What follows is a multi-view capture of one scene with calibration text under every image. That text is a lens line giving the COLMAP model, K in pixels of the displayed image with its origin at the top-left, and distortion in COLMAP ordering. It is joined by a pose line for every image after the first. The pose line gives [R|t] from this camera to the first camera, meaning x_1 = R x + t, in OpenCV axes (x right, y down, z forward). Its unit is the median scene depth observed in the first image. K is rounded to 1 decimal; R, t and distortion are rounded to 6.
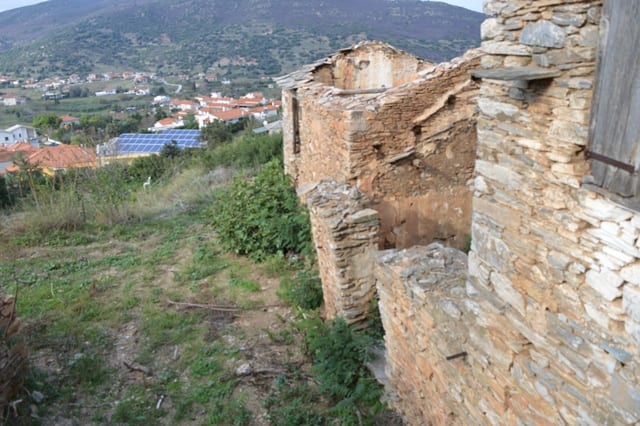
lens RADIAL K [[506.1, 0, 320.0], [0, 506.1, 213.0], [0, 0, 1]] dist [-0.083537, -0.002663]
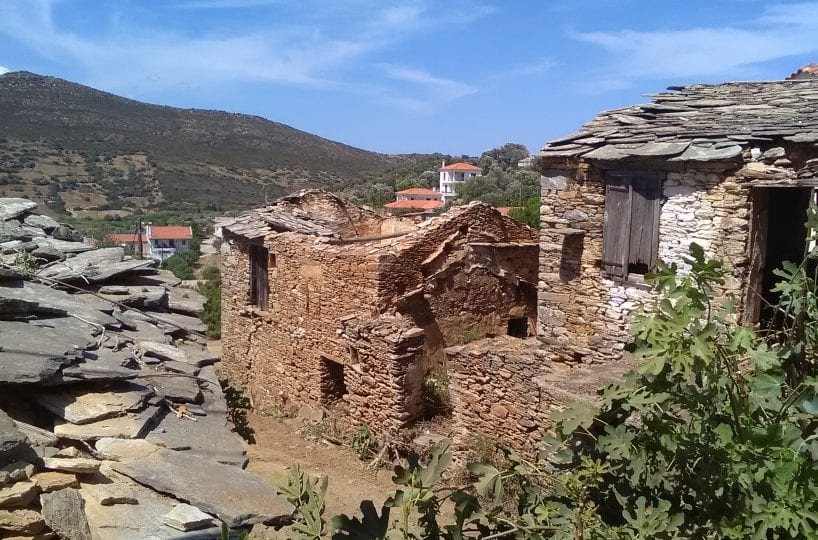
lens RADIAL K [[760.0, 0, 409.0], [0, 760.0, 270.0], [0, 0, 1]] dist [0.014738, -0.002147]
pose [[0.911016, -0.002115, 0.412366, -1.382112], [0.084449, 0.979750, -0.181544, 0.380171], [-0.403632, 0.200213, 0.892746, -1.461816]]
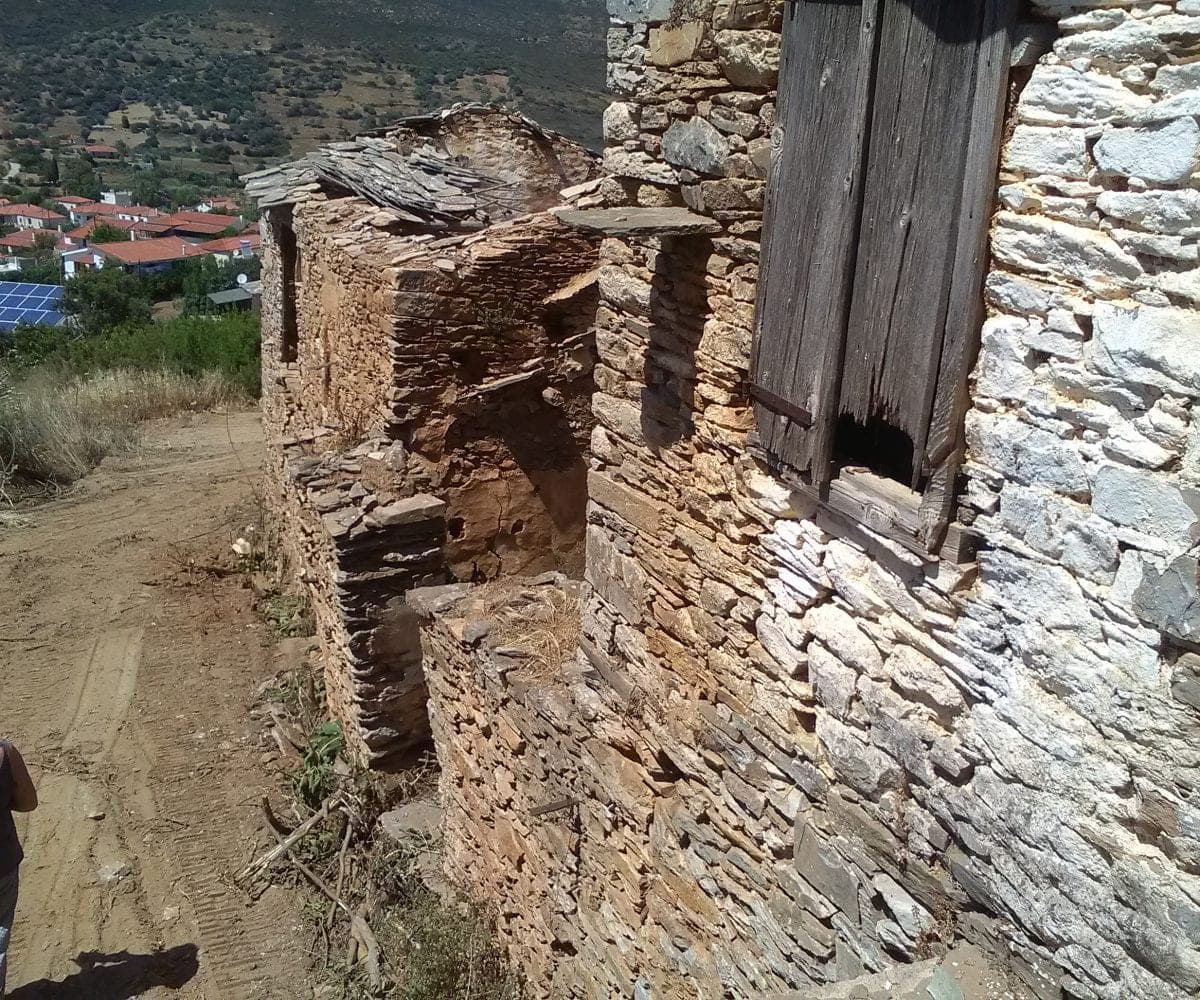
lens RADIAL K [[1225.1, 0, 621.7], [0, 1225.1, 500.4], [0, 0, 1]] dist [0.044595, -0.146624]
pose [[0.980791, 0.029762, 0.192777, 0.112417], [-0.027595, 0.999522, -0.013917, 0.013444], [-0.193099, 0.008330, 0.981144, -0.161657]]
